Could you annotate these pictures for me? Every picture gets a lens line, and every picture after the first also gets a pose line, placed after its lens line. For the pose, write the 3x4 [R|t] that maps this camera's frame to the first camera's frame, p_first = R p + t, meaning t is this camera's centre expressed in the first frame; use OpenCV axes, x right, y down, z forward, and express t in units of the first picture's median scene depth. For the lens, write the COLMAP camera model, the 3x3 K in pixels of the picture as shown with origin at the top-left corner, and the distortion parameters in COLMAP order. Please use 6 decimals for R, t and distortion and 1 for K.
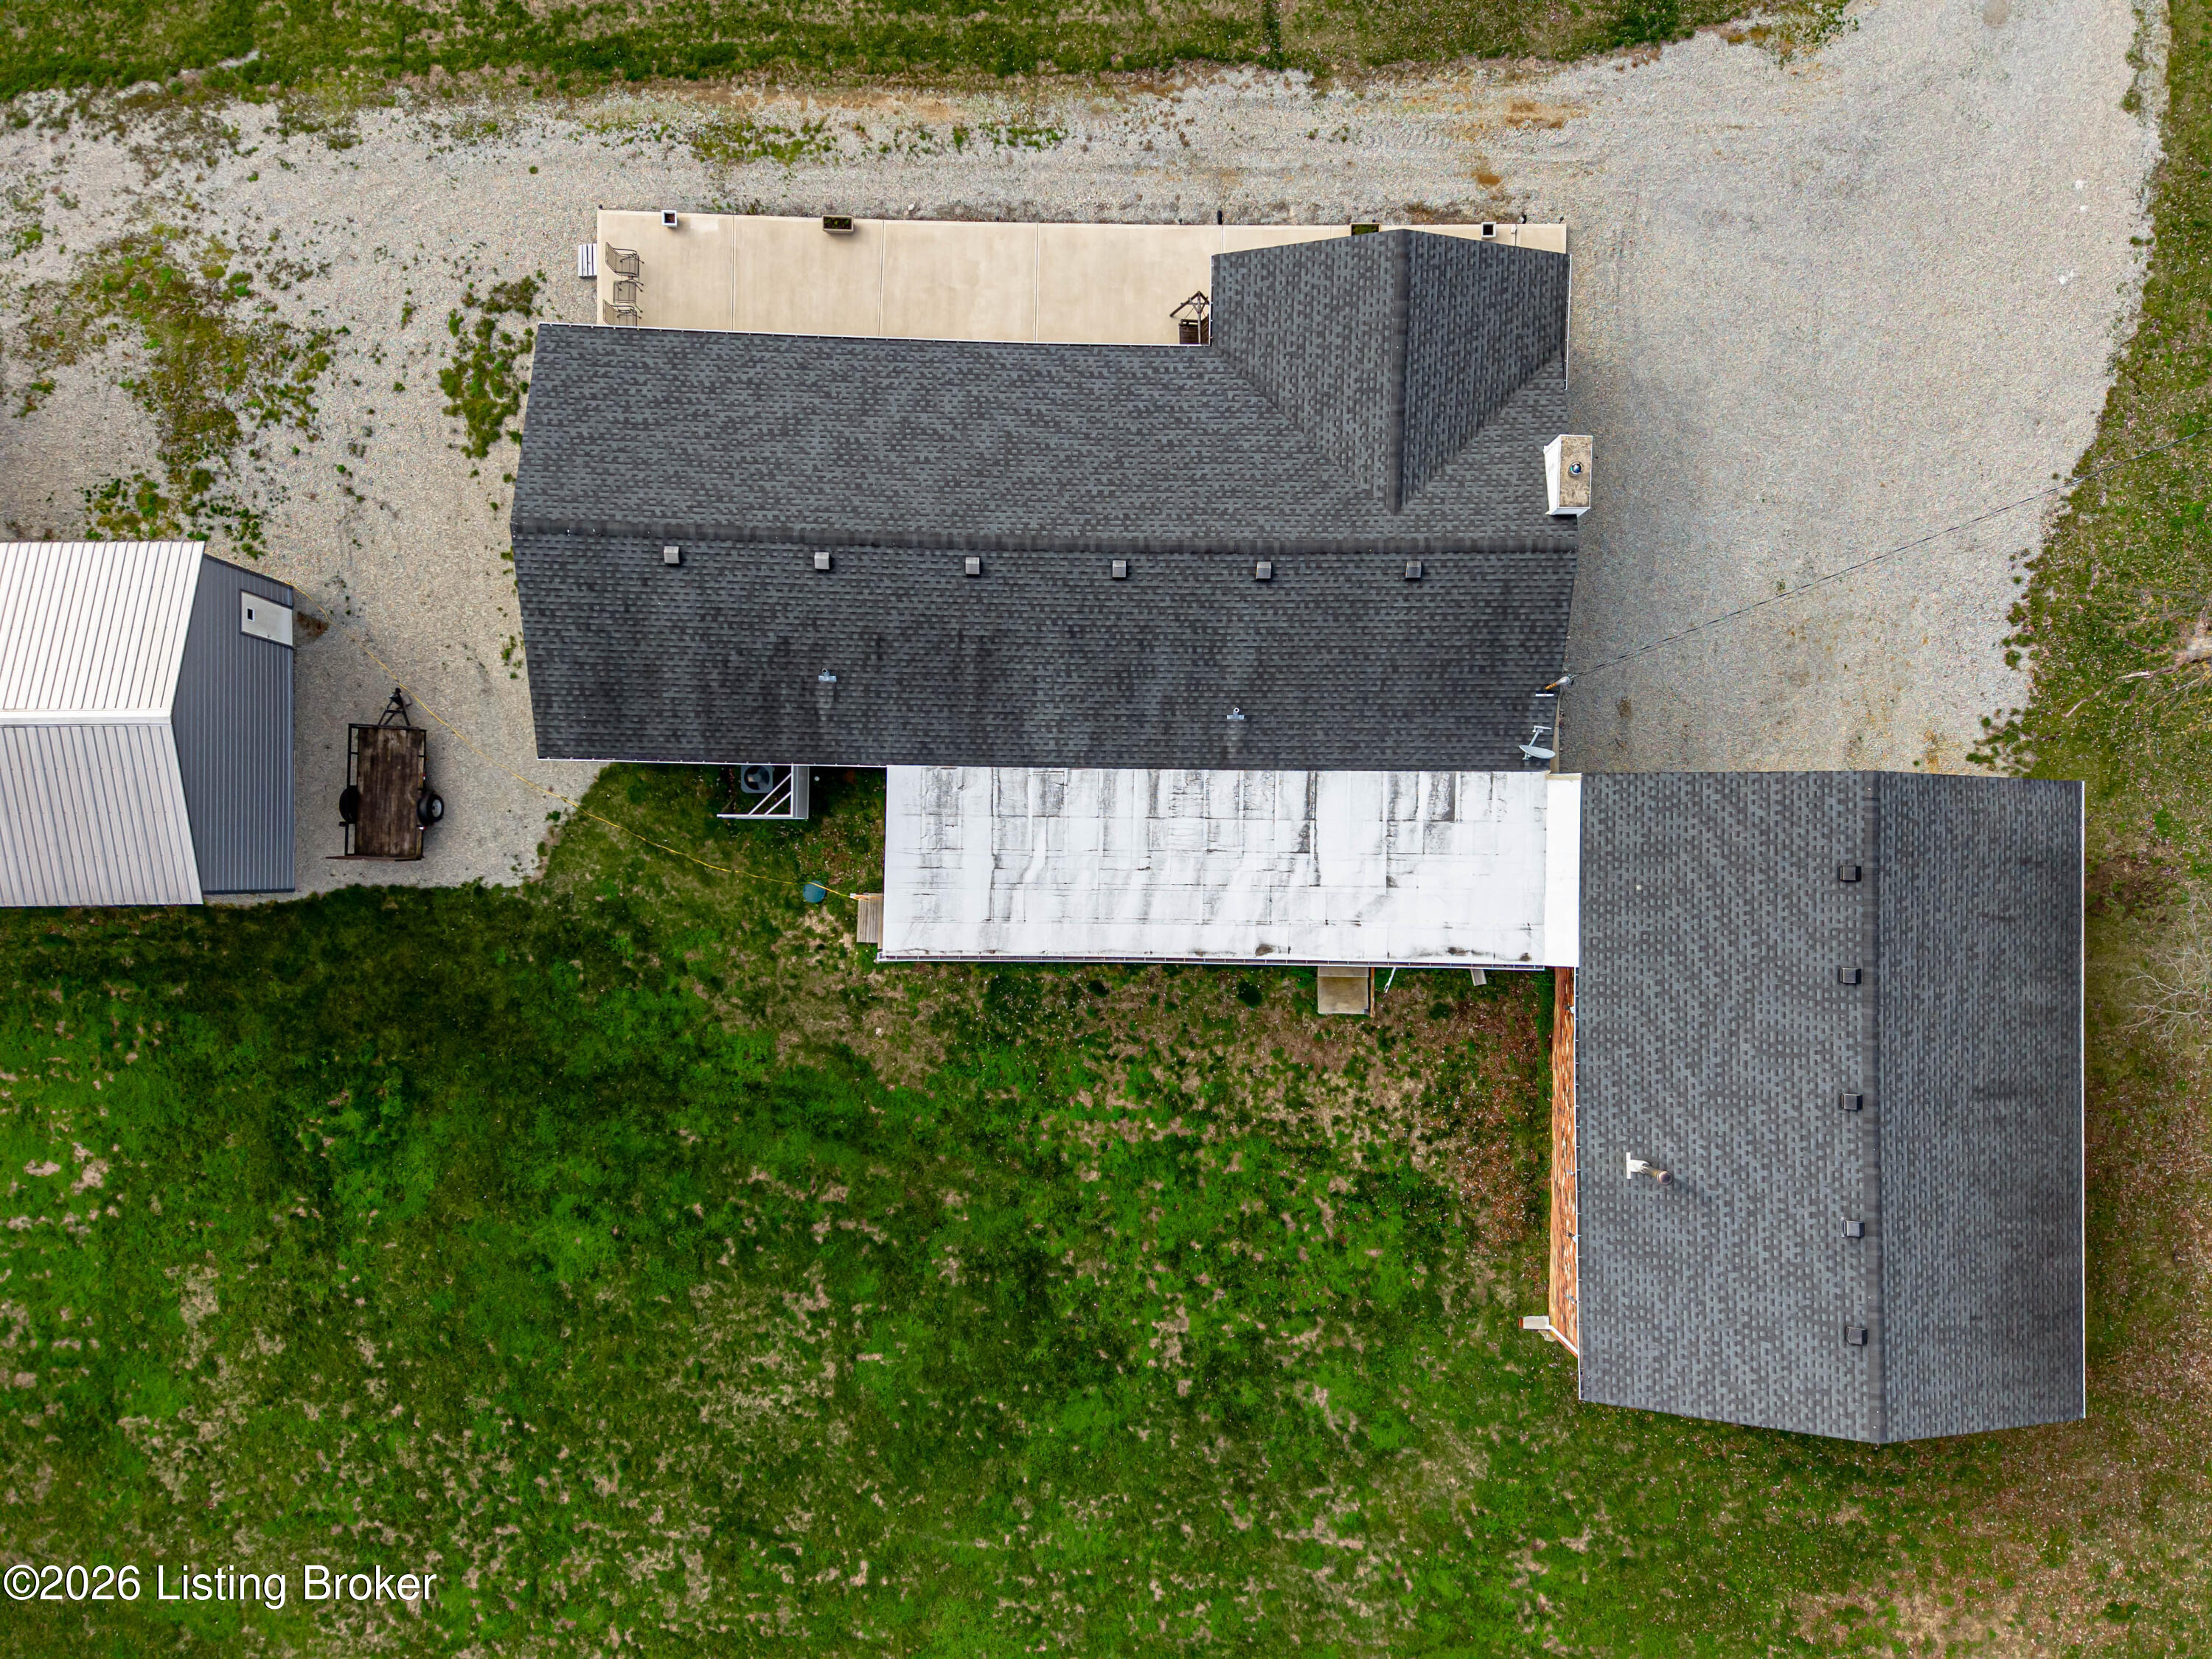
lens RADIAL K [[1457.0, 0, 1120.8], [0, 1457.0, 837.0], [0, 0, 1]] dist [0.226739, -0.202086]
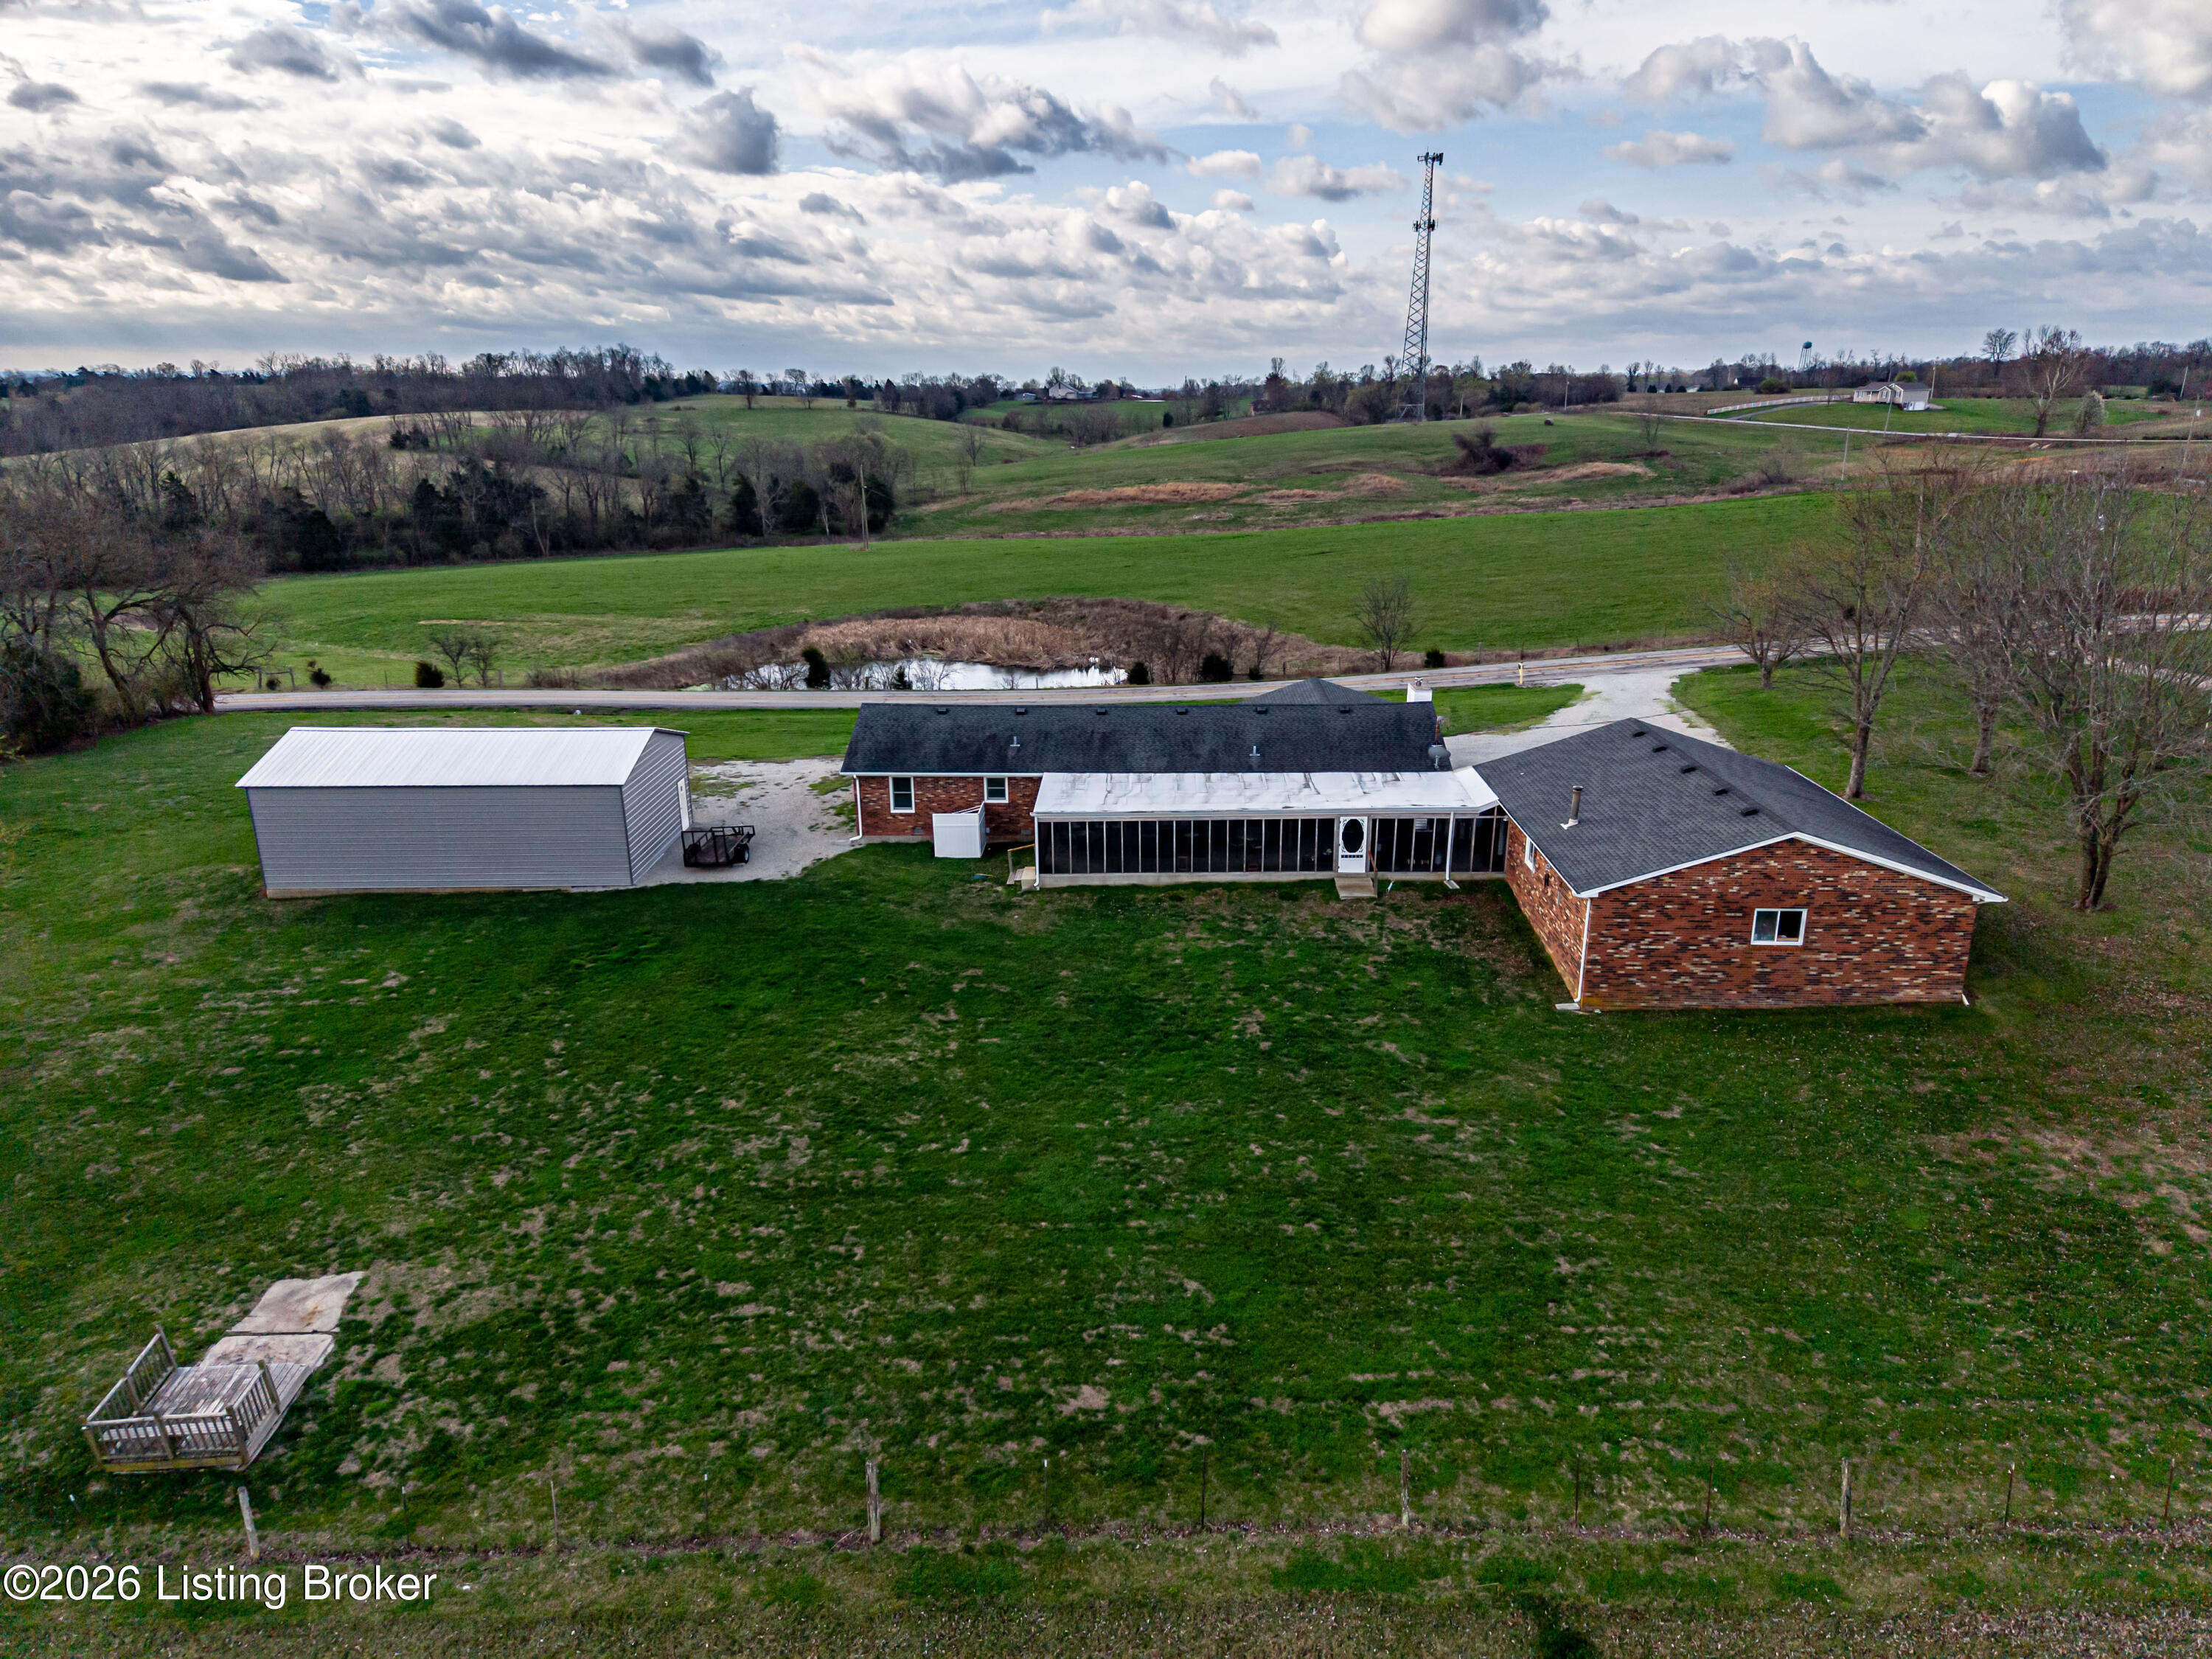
lens RADIAL K [[1398.6, 0, 1112.4], [0, 1398.6, 838.3], [0, 0, 1]] dist [0.258944, -0.243911]
pose [[0.999634, -0.018422, -0.019824, -0.048961], [-0.012723, 0.326613, -0.945073, 1.328980], [0.023885, 0.944979, 0.326259, 0.511965]]
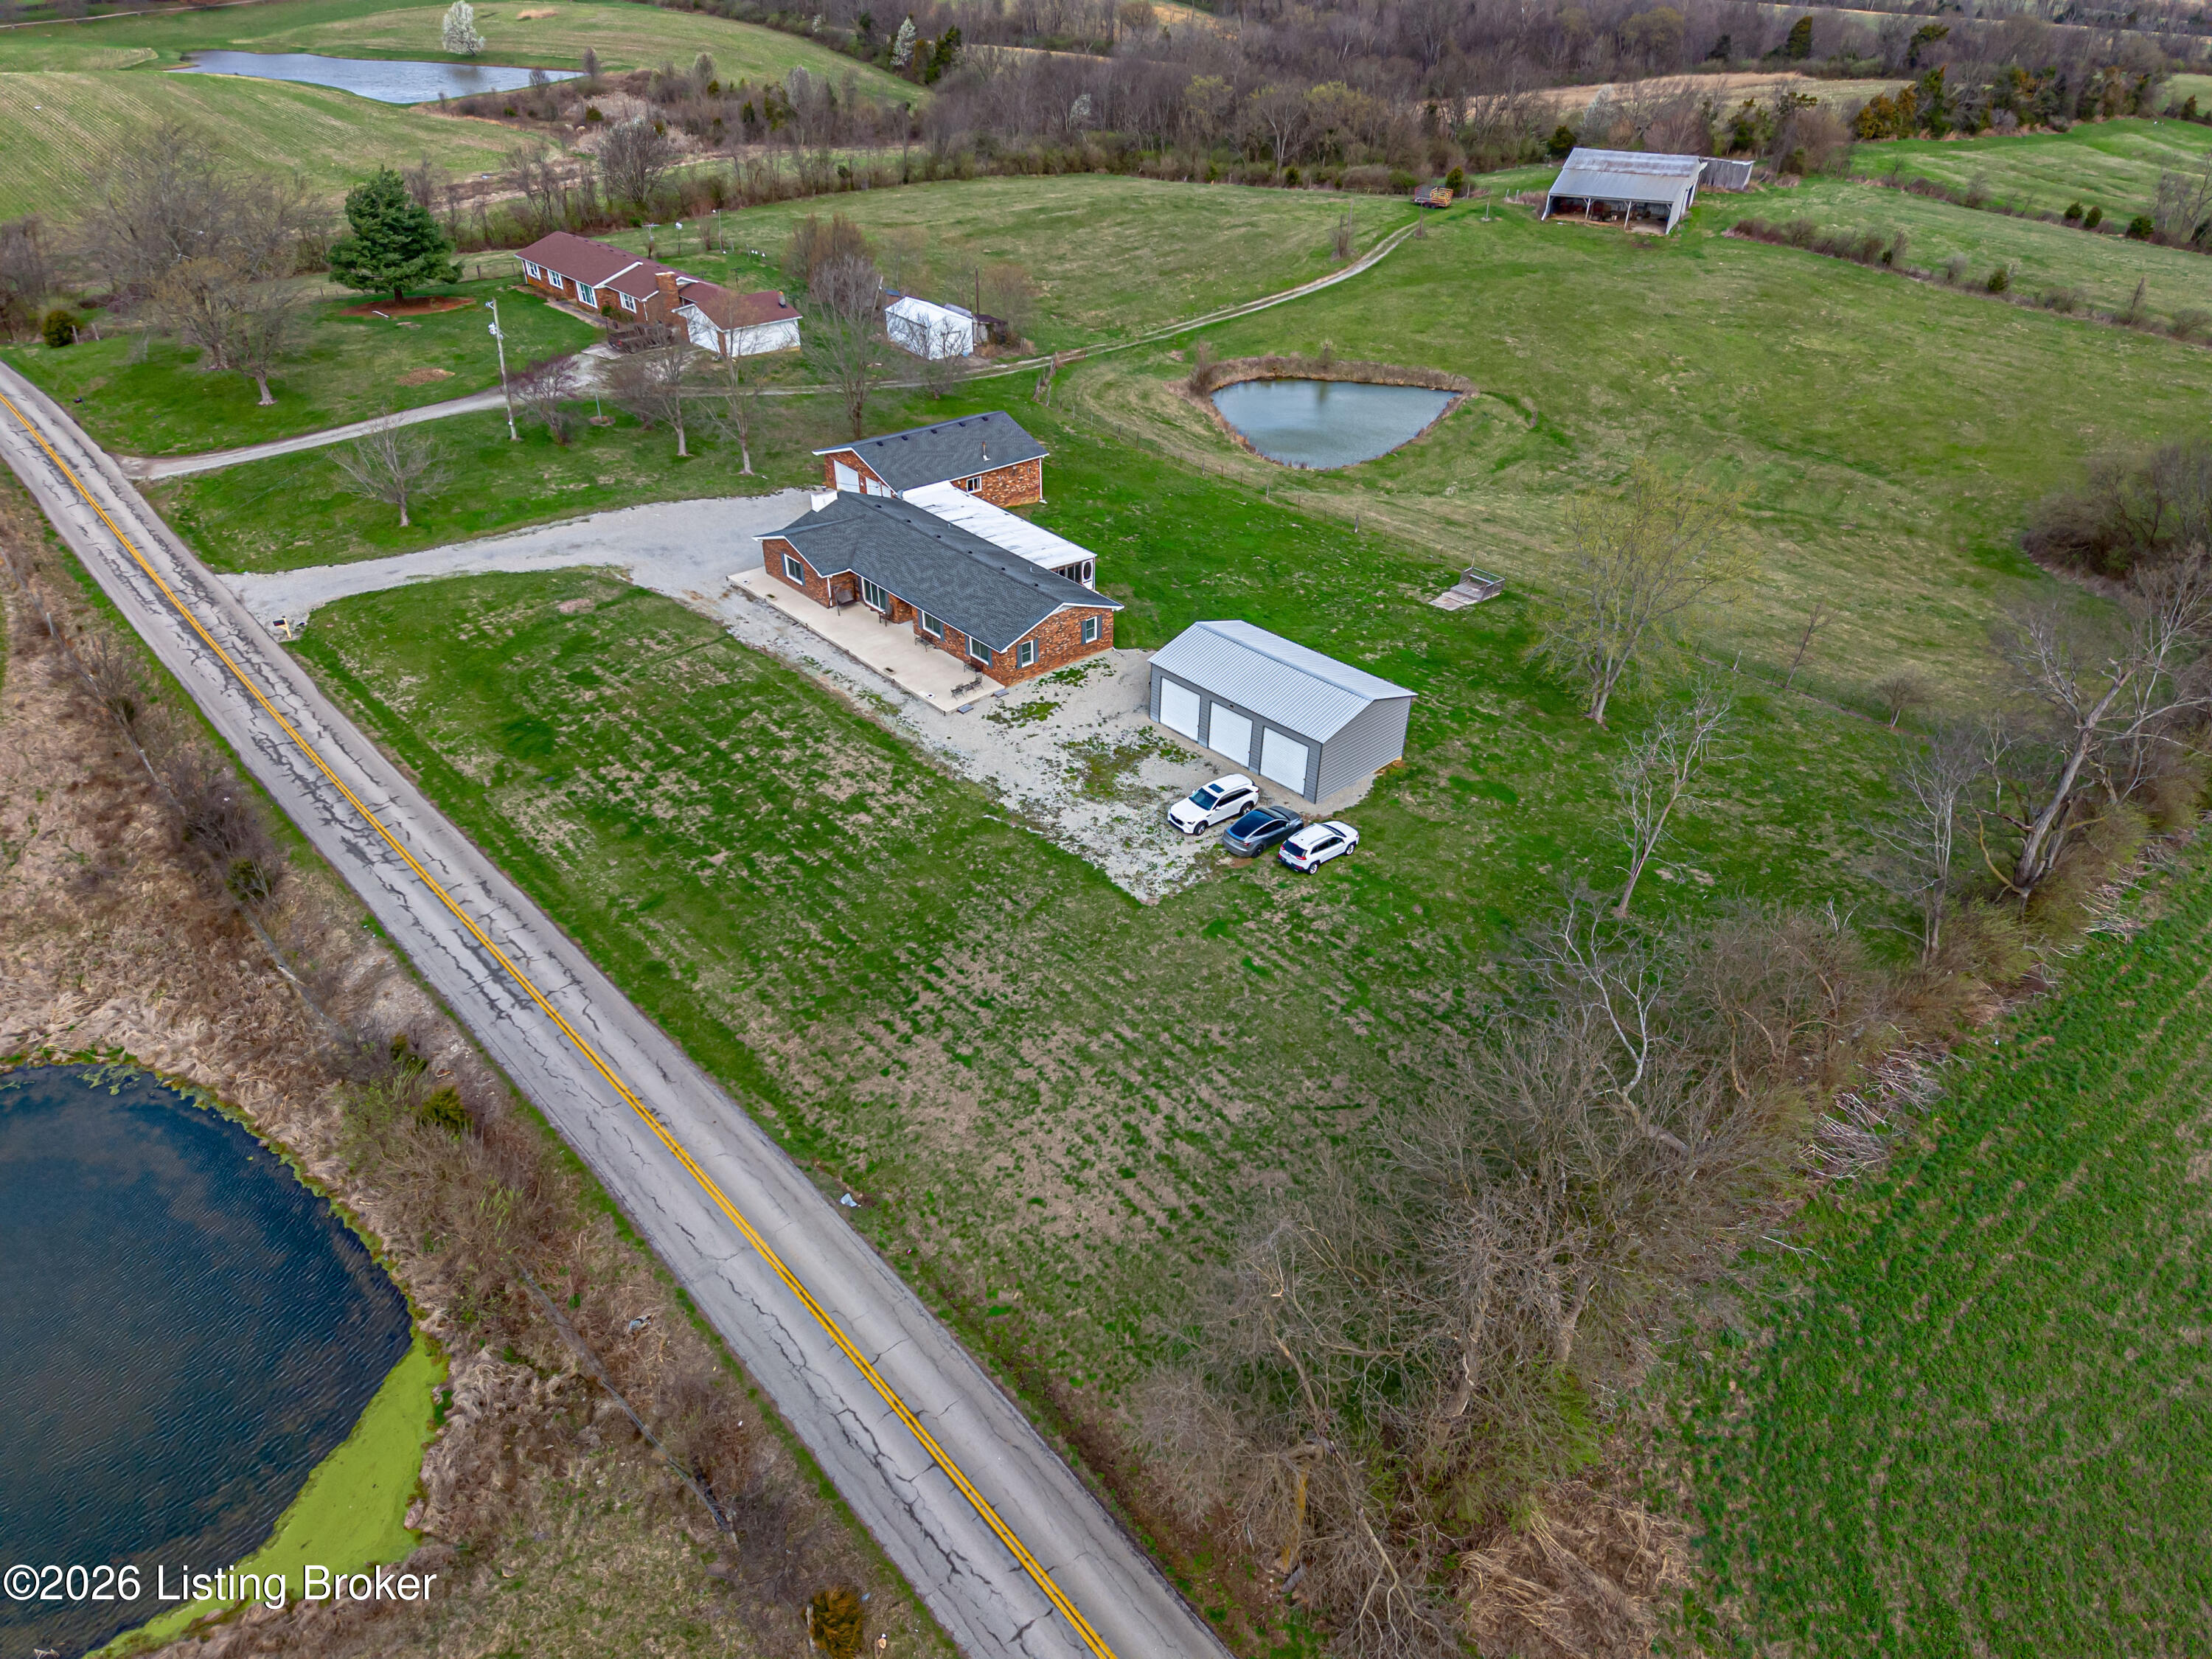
lens RADIAL K [[1398.6, 0, 1112.4], [0, 1398.6, 838.3], [0, 0, 1]] dist [0.258944, -0.243911]
pose [[-0.683469, -0.425392, 0.593222, -1.874634], [0.728701, -0.349508, 0.588930, -1.557749], [-0.043191, 0.834797, 0.548861, -0.041611]]
